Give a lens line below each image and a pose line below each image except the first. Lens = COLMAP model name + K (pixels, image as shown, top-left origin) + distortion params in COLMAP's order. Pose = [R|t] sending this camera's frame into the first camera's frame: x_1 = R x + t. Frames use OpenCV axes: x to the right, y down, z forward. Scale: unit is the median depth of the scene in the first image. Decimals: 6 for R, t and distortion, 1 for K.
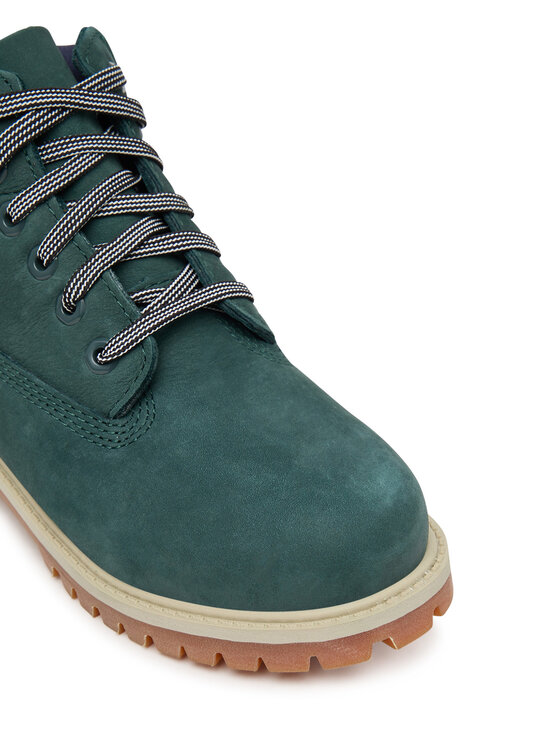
lens RADIAL K [[1200.0, 0, 323.4], [0, 1200.0, 390.3], [0, 0, 1]] dist [-0.070211, 0.000000]
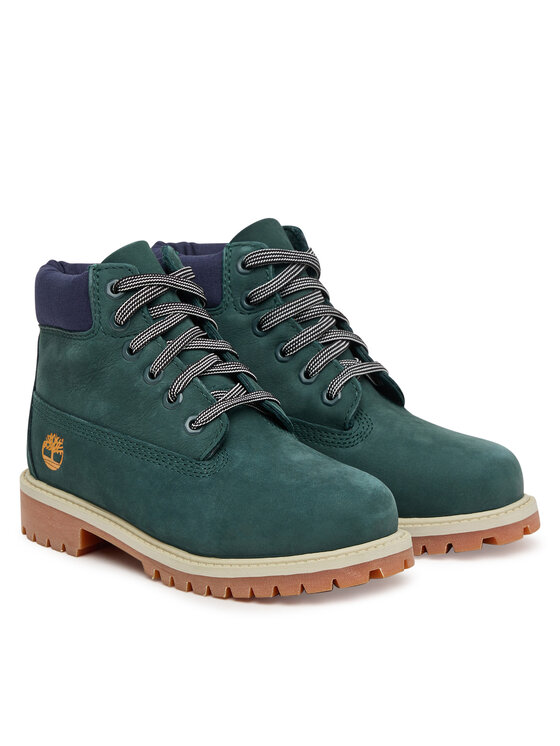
lens RADIAL K [[2178.0, 0, 280.5], [0, 2178.0, 373.0], [0, 0, 1]] dist [0.164383, 0.000000]
pose [[0.997685, -0.005244, 0.067804, -0.264907], [0.027486, 0.943054, -0.331502, 0.879738], [-0.062205, 0.332598, 0.941015, -1.801597]]
